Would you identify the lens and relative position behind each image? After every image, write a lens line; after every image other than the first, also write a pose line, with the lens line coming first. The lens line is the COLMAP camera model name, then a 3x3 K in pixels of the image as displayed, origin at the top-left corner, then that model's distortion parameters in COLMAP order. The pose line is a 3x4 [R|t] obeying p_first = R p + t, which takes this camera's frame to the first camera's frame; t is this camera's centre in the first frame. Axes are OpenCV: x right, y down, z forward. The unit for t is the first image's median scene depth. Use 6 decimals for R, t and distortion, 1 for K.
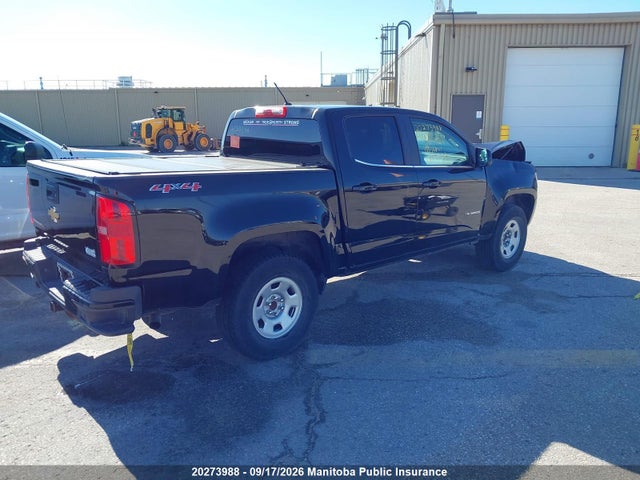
lens RADIAL K [[489.6, 0, 319.1], [0, 489.6, 218.0], [0, 0, 1]] dist [0.012392, -0.003692]
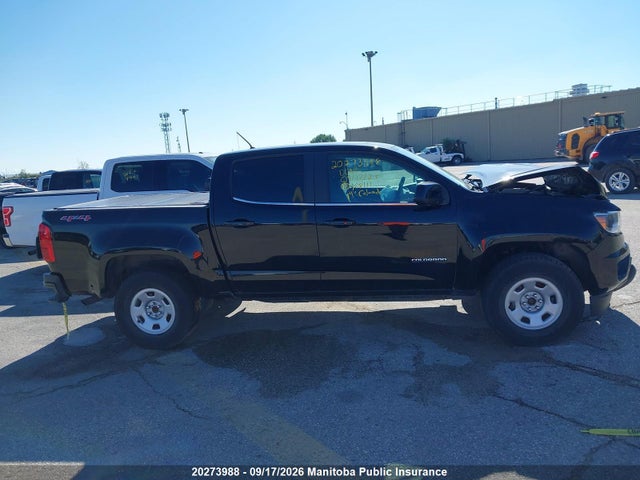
lens RADIAL K [[489.6, 0, 319.1], [0, 489.6, 218.0], [0, 0, 1]] dist [0.012392, -0.003692]
pose [[0.643376, 0.050513, -0.763882, 0.913746], [-0.068180, 0.997636, 0.008547, -0.083025], [0.762508, 0.046582, 0.645299, 0.364140]]
